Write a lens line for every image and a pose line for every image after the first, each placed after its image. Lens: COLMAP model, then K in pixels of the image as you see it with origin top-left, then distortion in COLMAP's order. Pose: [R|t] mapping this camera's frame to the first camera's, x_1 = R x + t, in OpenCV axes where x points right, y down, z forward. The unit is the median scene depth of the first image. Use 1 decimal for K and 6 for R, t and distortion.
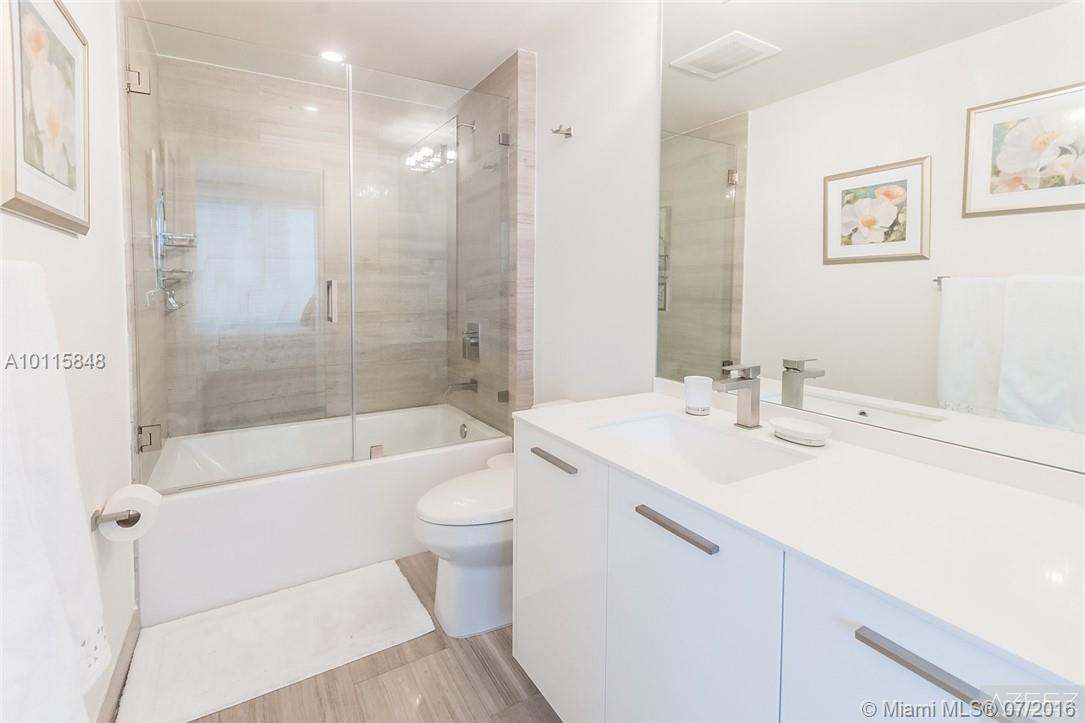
lens RADIAL K [[487.3, 0, 532.5], [0, 487.3, 304.6], [0, 0, 1]] dist [0.007928, -0.001917]
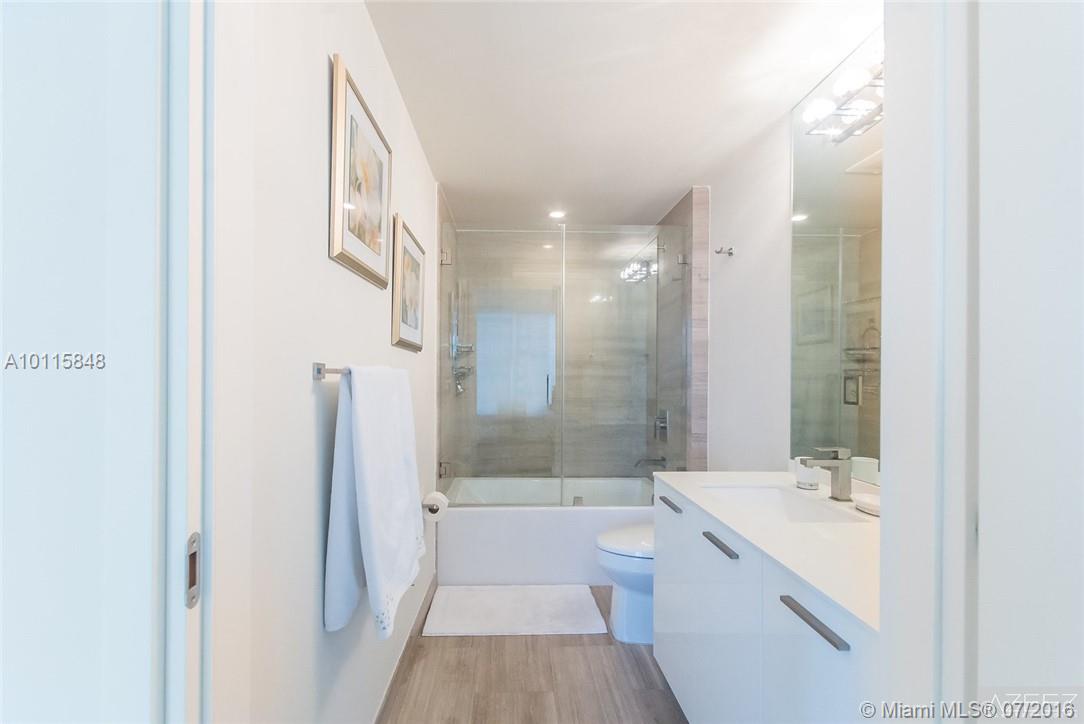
lens RADIAL K [[498.5, 0, 541.5], [0, 498.5, 371.4], [0, 0, 1]] dist [0.004551, -0.000254]
pose [[0.884003, 0.001245, -0.467479, 0.234134], [-0.023073, 0.998894, -0.040972, 0.001485], [0.466911, 0.047006, 0.883054, -0.279971]]
